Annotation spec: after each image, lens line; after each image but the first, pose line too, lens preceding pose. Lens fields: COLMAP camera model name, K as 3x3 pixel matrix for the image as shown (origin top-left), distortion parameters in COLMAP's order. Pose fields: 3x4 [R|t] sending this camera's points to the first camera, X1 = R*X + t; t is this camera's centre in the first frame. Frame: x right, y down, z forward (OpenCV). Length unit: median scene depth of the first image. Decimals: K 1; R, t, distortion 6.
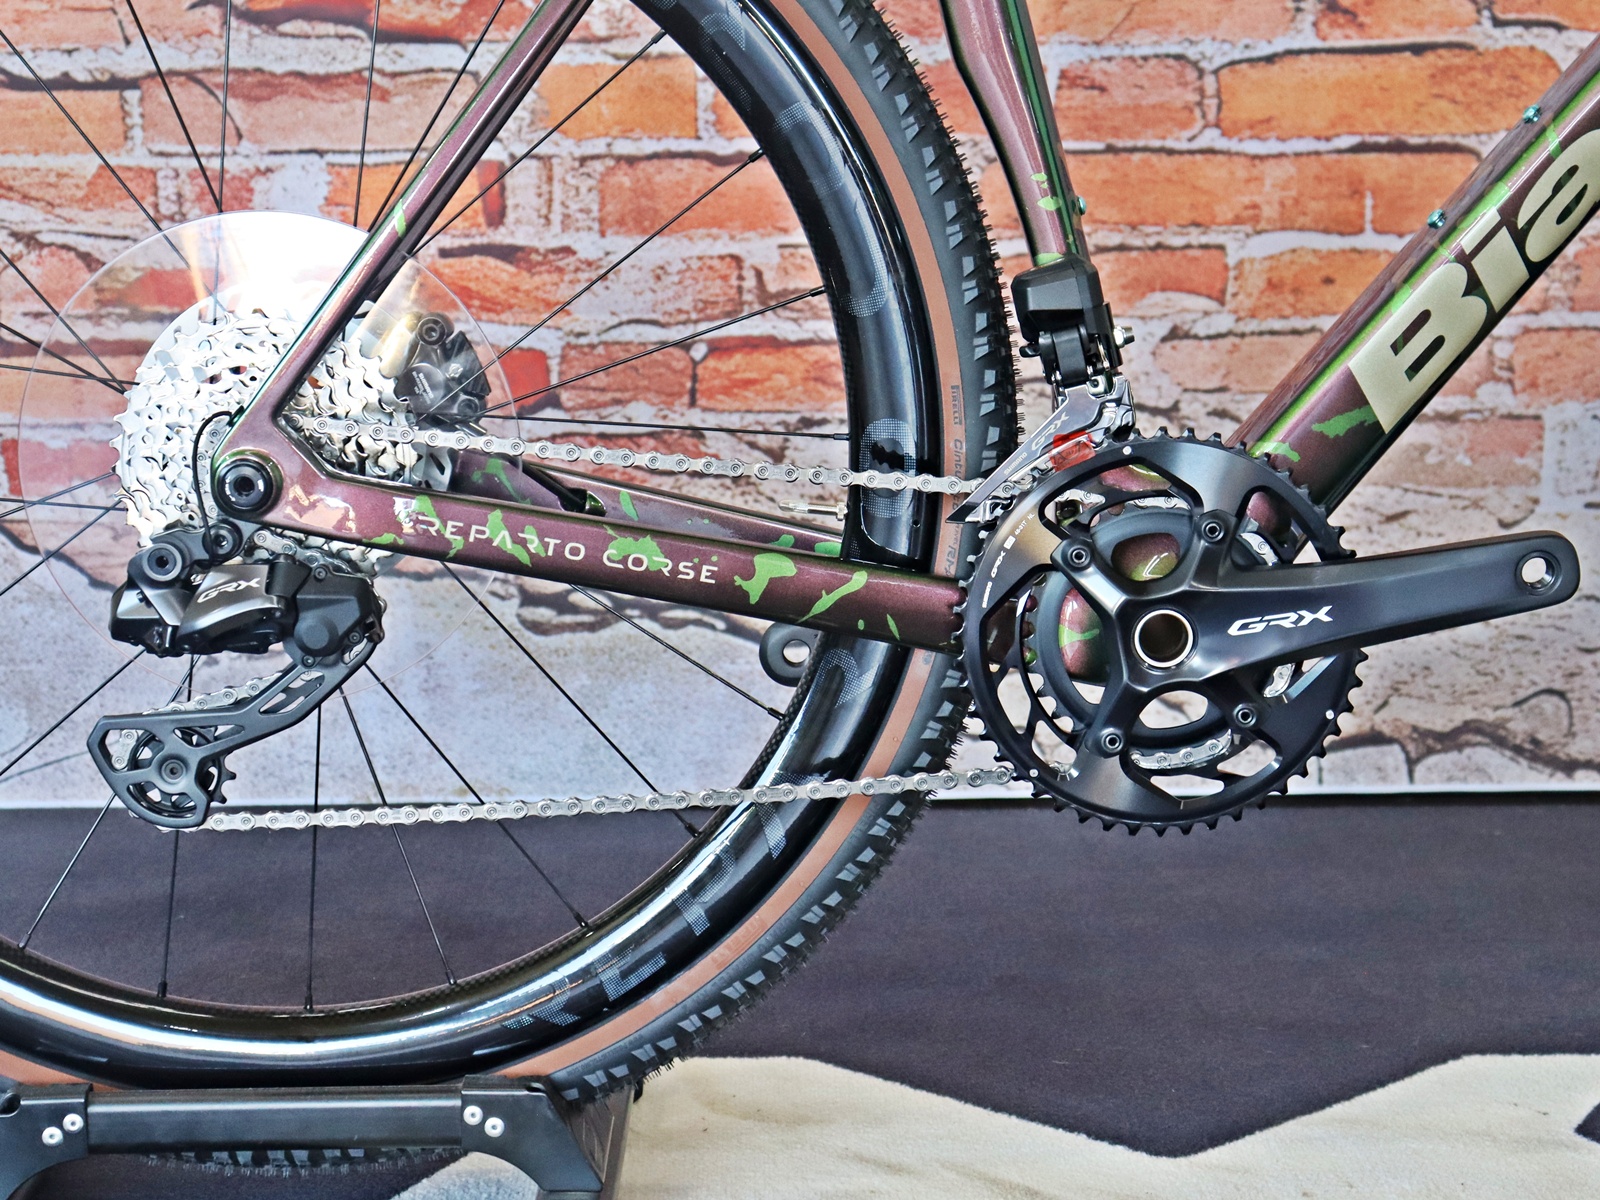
lens RADIAL K [[3265.3, 0, 825.6], [0, 3265.3, 567.6], [0, 0, 1]] dist [0.087782, 0.399913]
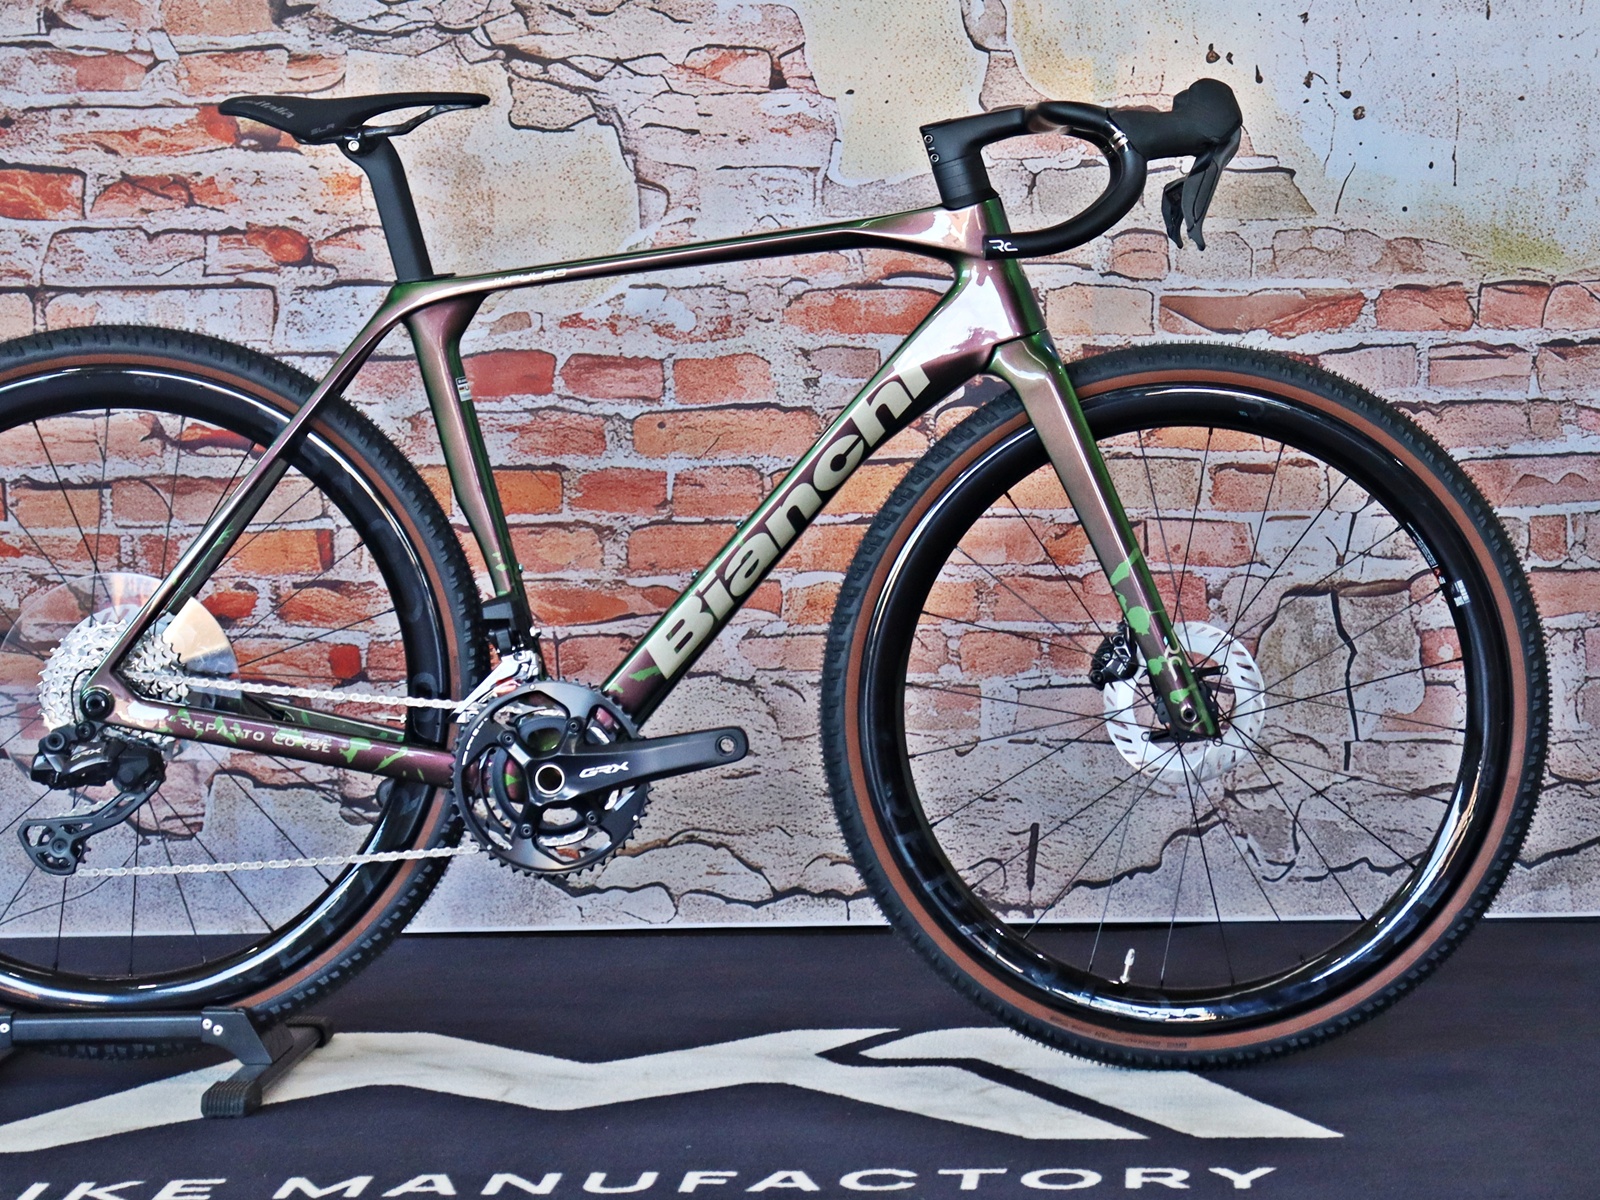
lens RADIAL K [[4200.1, 0, 1203.7], [0, 4200.1, 372.7], [0, 0, 1]] dist [0.099023, 0.230086]
pose [[0.999933, -0.000546, -0.011578, 0.360873], [-0.001057, 0.990428, -0.138028, 0.088666], [0.011543, 0.138031, 0.990361, -1.093246]]
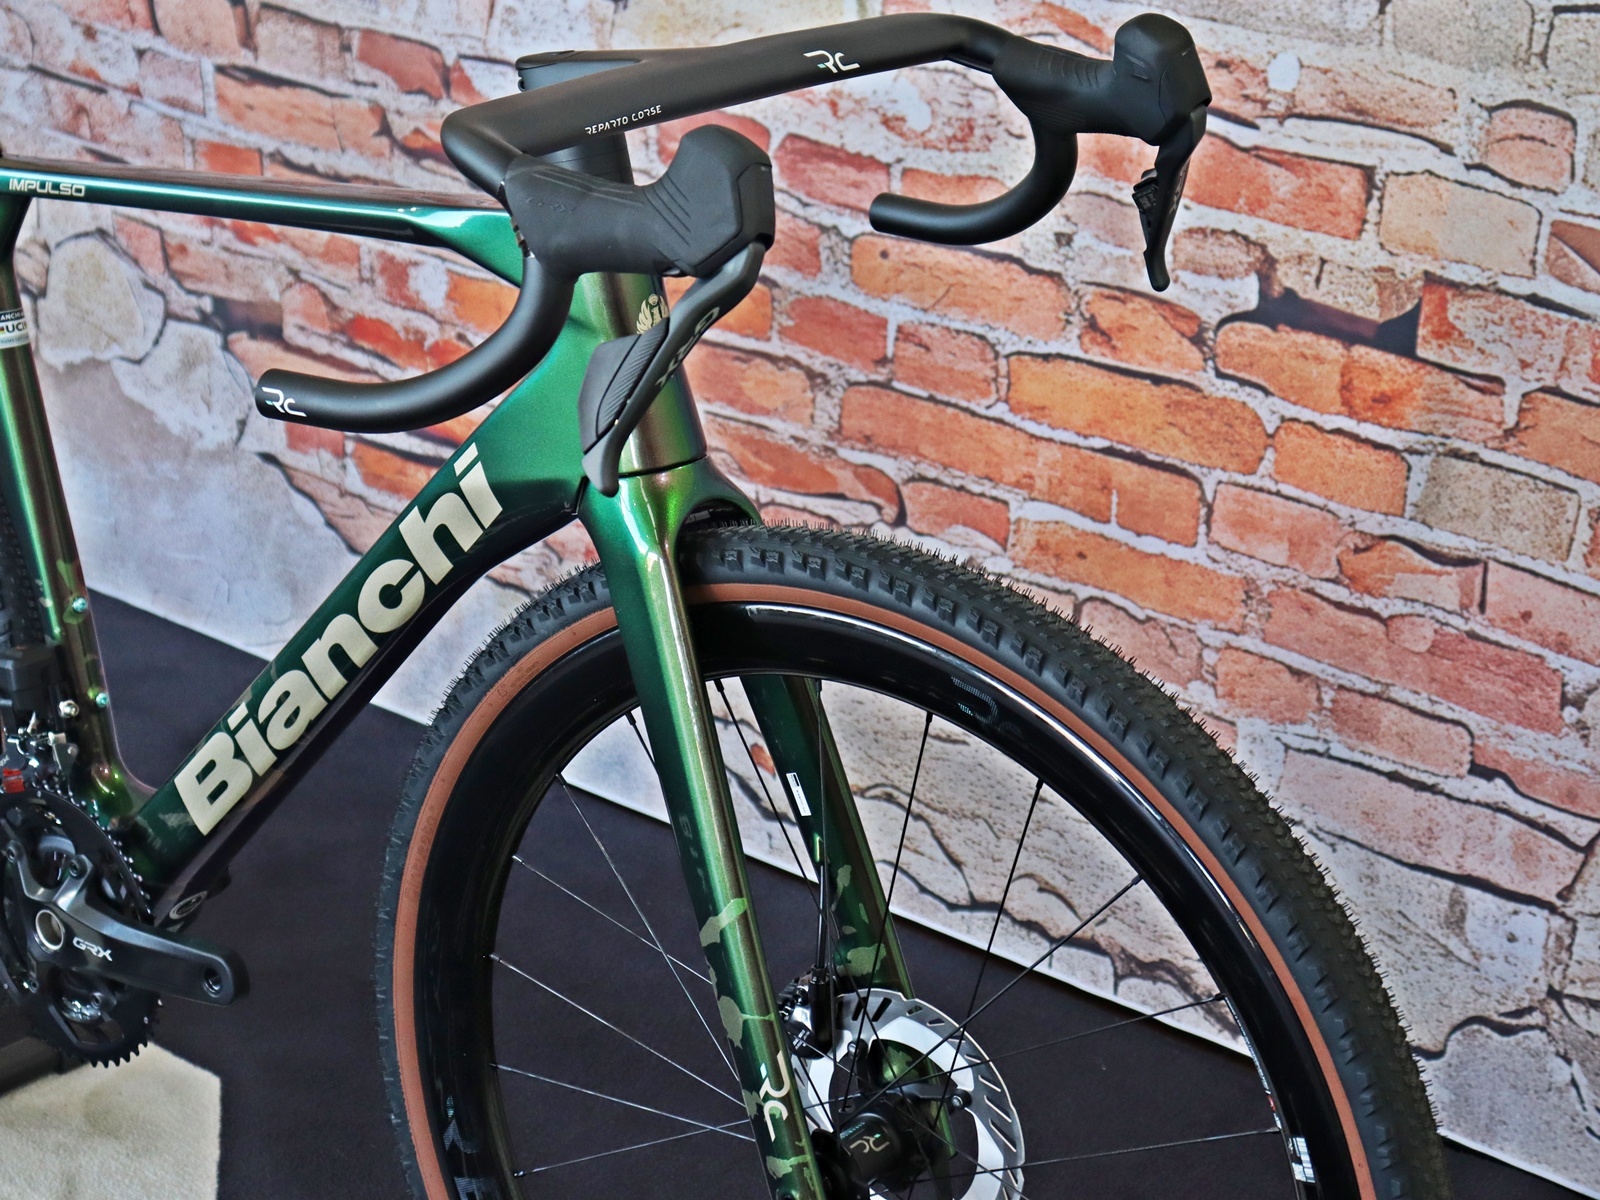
lens RADIAL K [[3265.3, 0, 825.6], [0, 3265.3, 567.6], [0, 0, 1]] dist [0.087782, 0.399913]
pose [[0.764855, 0.268386, -0.585634, 0.753389], [-0.161078, 0.959882, 0.229524, -0.330963], [0.623740, -0.081220, 0.777401, 0.076512]]
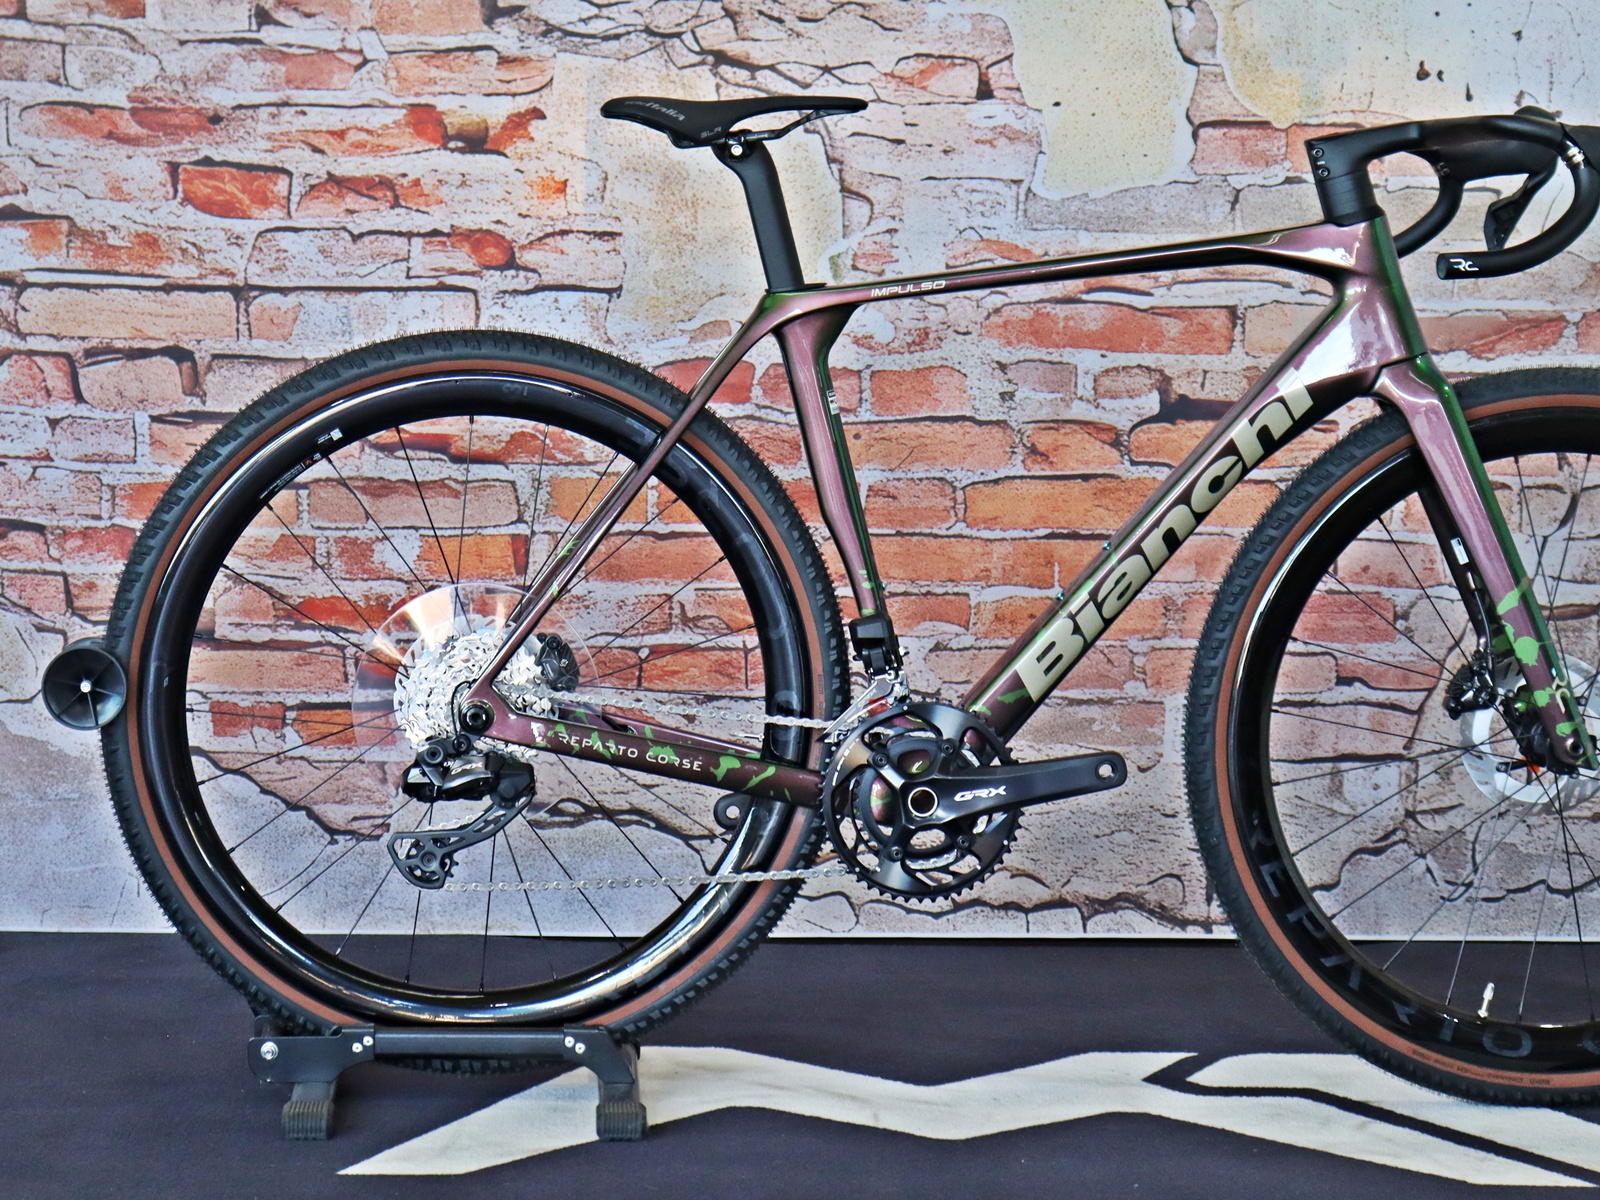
lens RADIAL K [[3792.4, 0, 649.2], [0, 3792.4, 528.8], [0, 0, 1]] dist [0.092615, 0.347396]
pose [[0.999652, 0.017203, 0.020004, -0.075725], [-0.015184, 0.995167, -0.097021, 0.055448], [-0.021577, 0.096683, 0.995081, -0.884687]]
